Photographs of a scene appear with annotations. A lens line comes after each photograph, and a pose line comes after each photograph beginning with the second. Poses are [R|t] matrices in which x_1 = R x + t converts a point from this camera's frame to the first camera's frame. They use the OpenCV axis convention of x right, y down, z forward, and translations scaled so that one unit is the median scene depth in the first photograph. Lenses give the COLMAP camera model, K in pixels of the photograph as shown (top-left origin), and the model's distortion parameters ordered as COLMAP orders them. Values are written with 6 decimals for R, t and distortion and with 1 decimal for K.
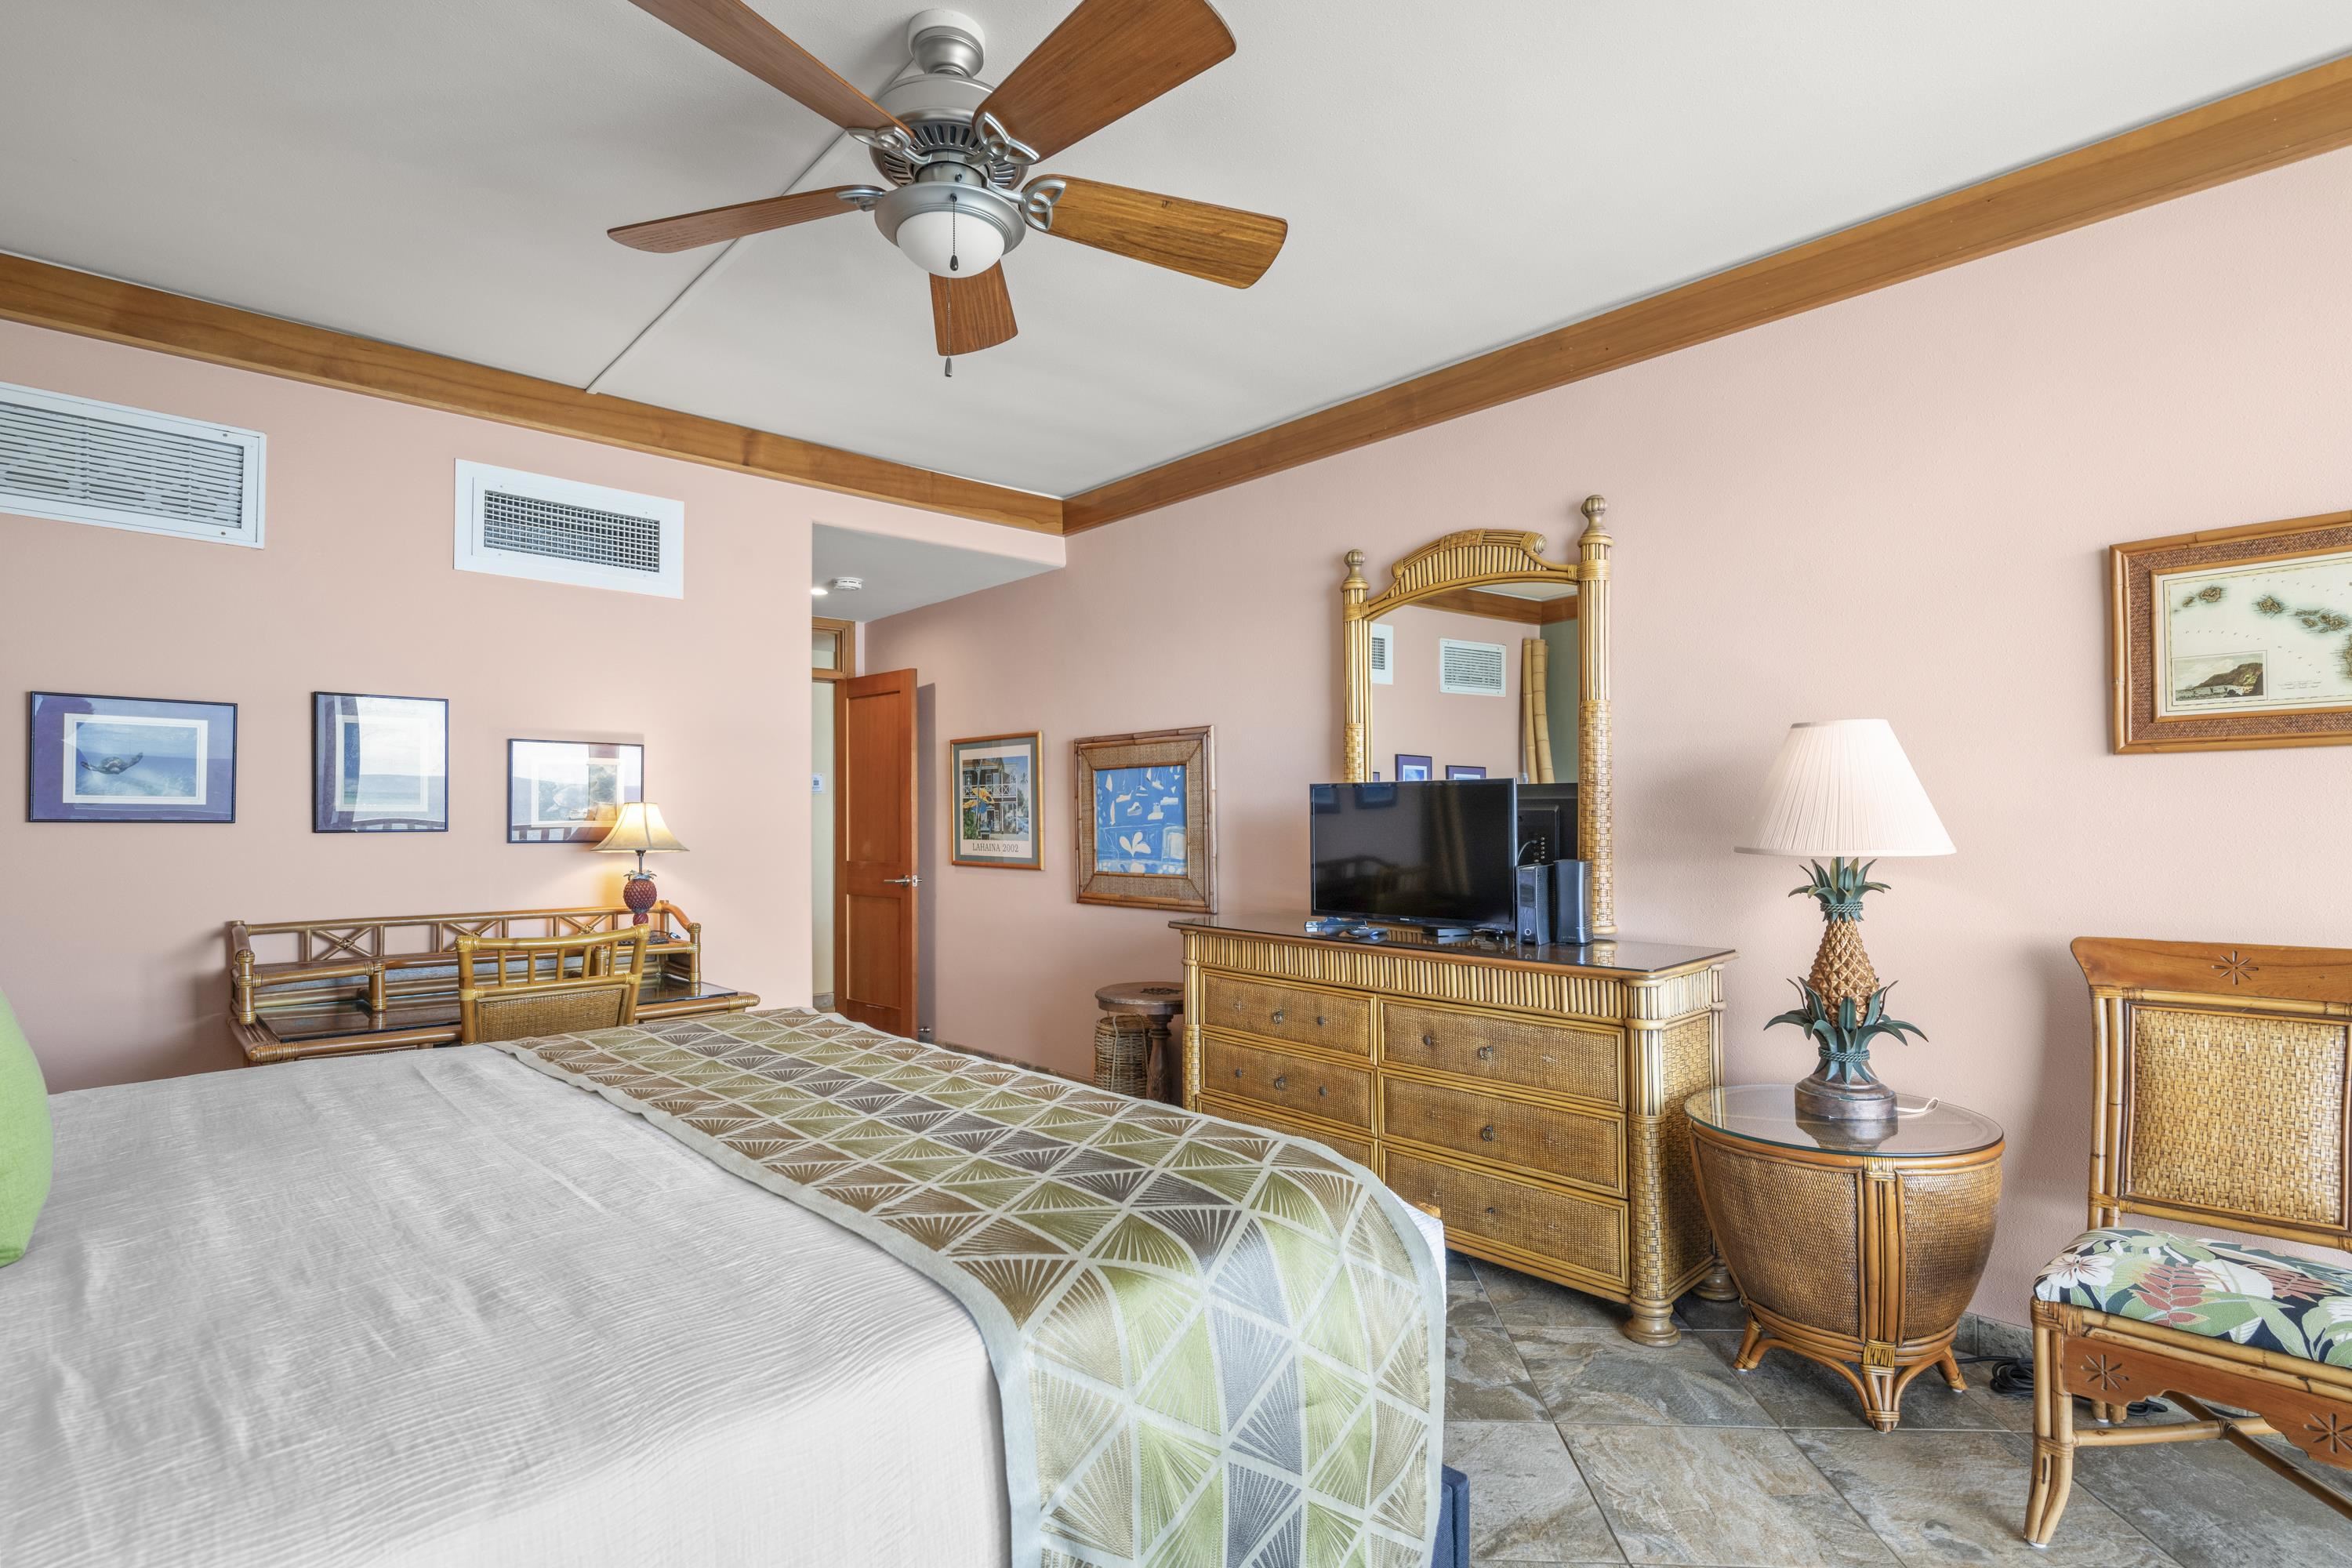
lens RADIAL K [[1149.5, 0, 1178.2], [0, 1149.5, 792.9], [0, 0, 1]] dist [-0.000221, 0.000179]
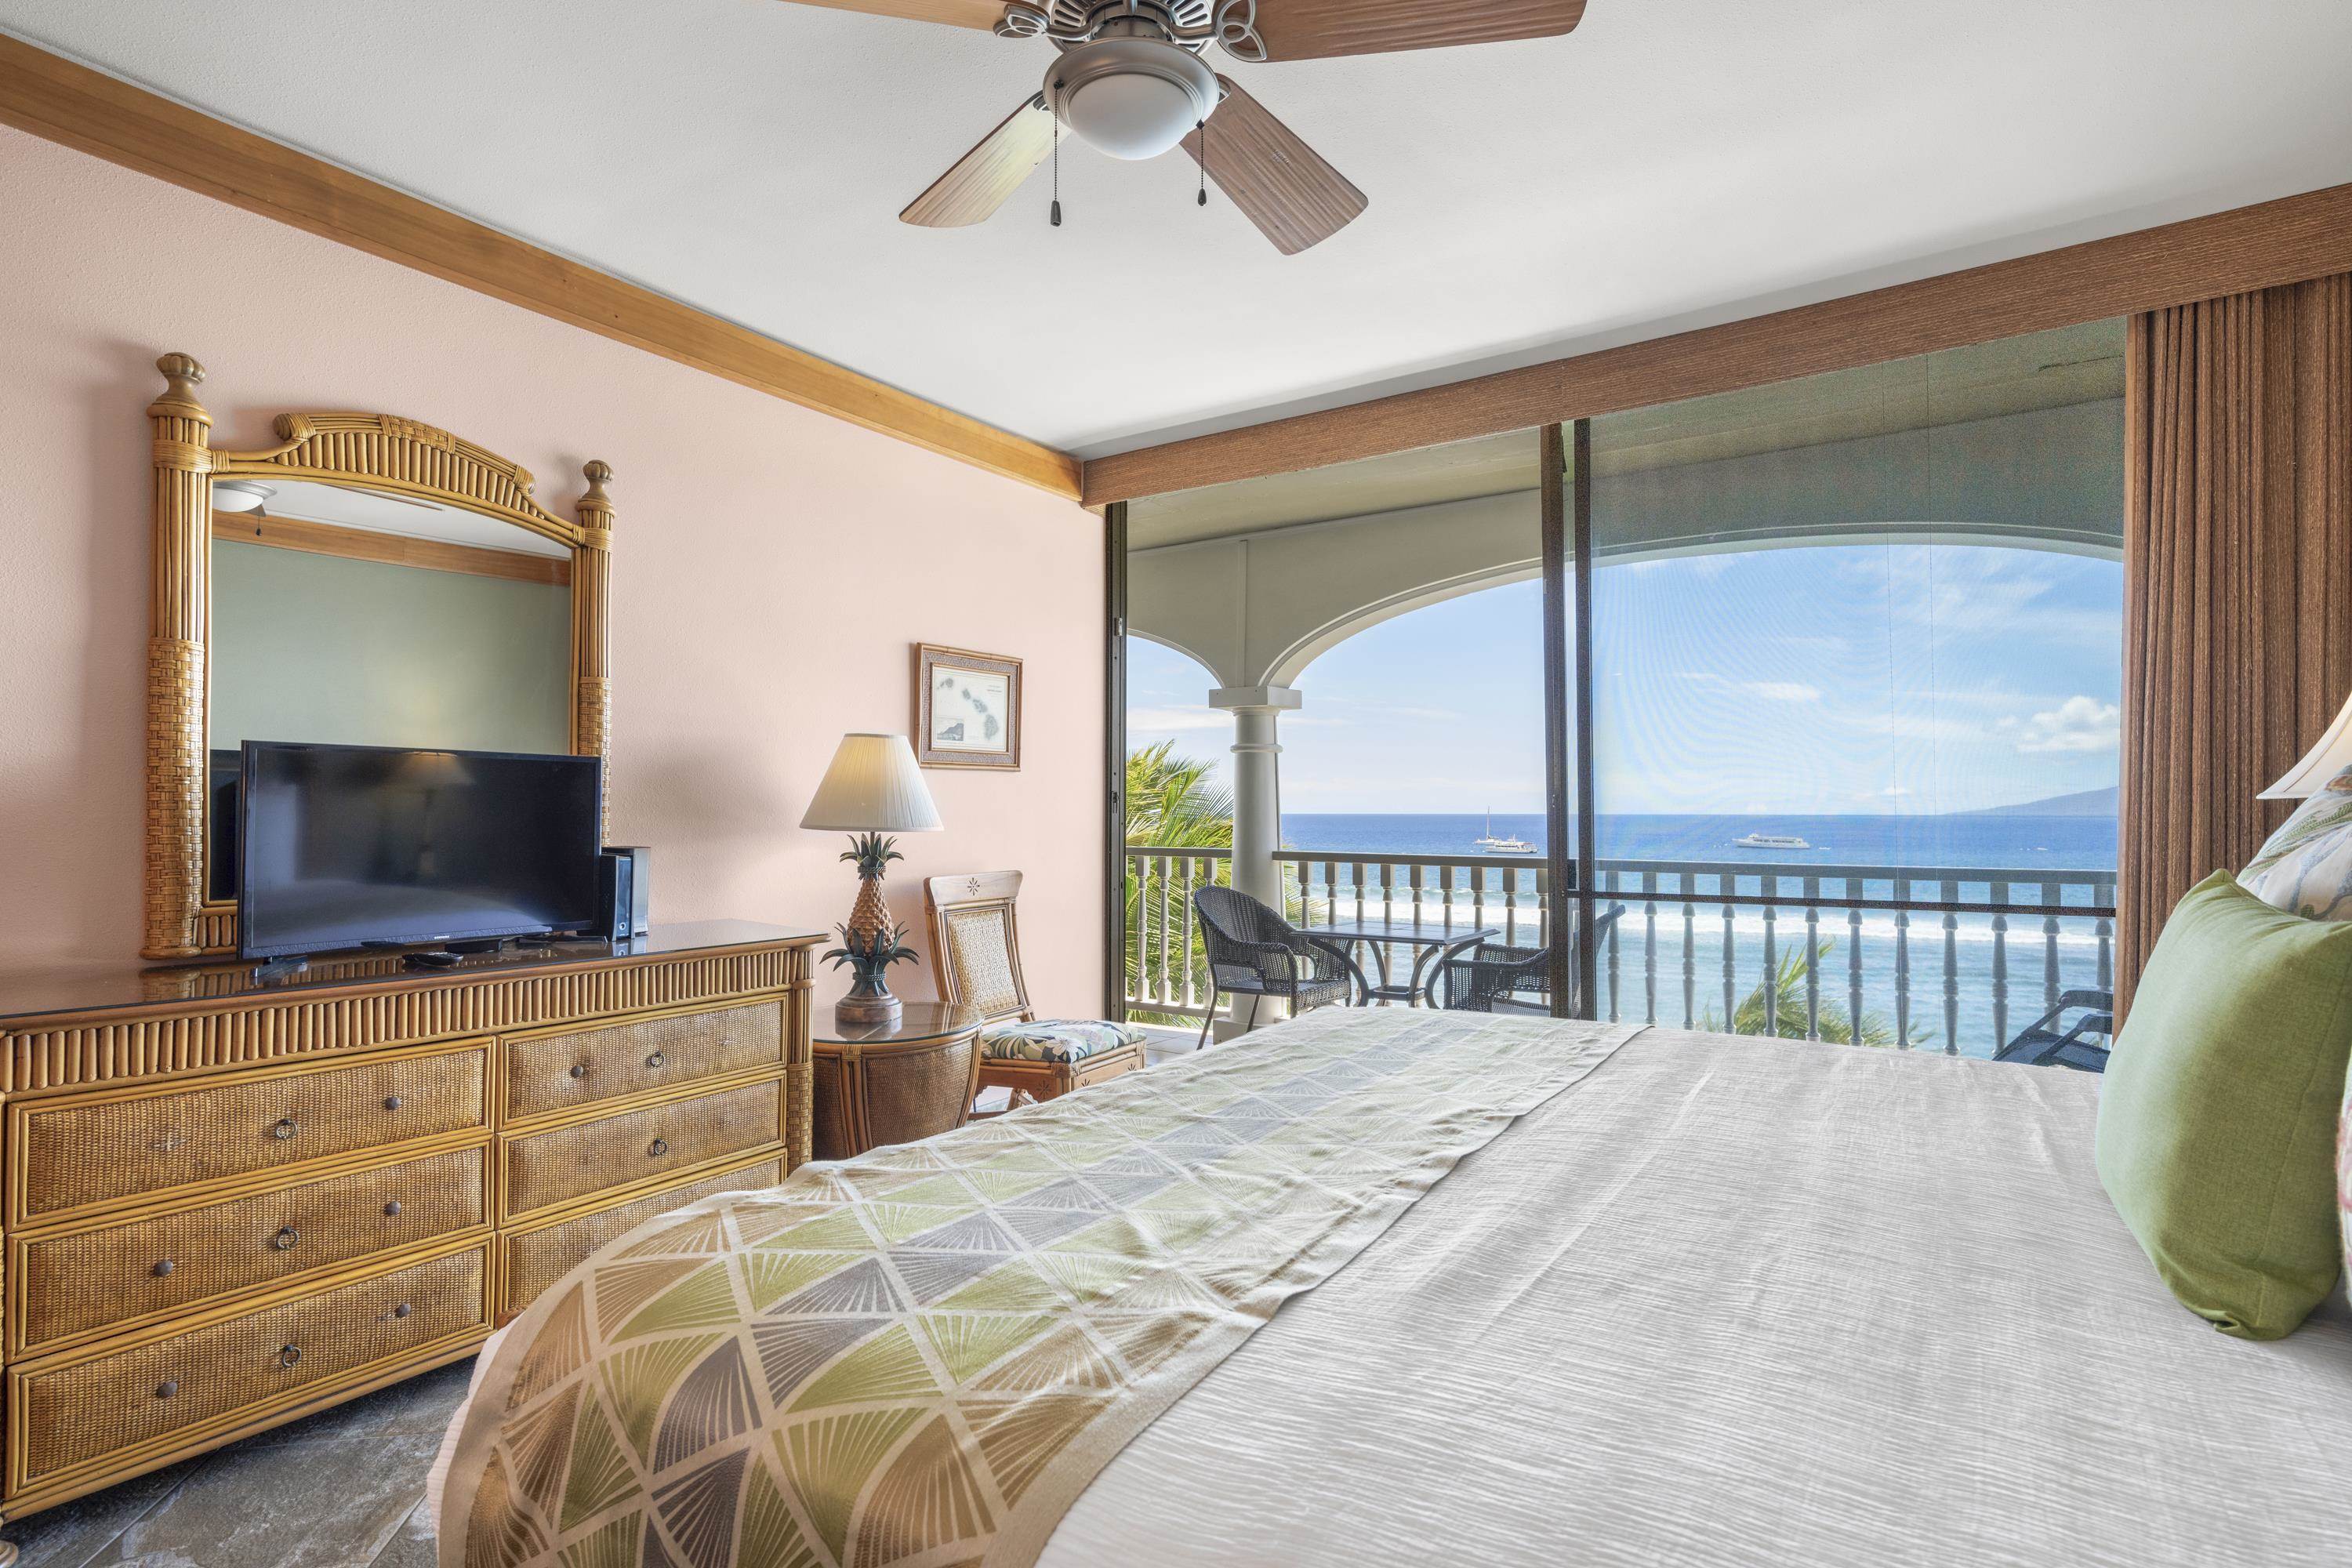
lens RADIAL K [[1149.5, 0, 1178.2], [0, 1149.5, 792.9], [0, 0, 1]] dist [-0.000221, 0.000179]
pose [[-0.234331, 0.016525, 0.972016, -0.716055], [-0.023864, 0.999456, -0.022744, 0.025537], [-0.971864, -0.028526, -0.233810, 0.810728]]
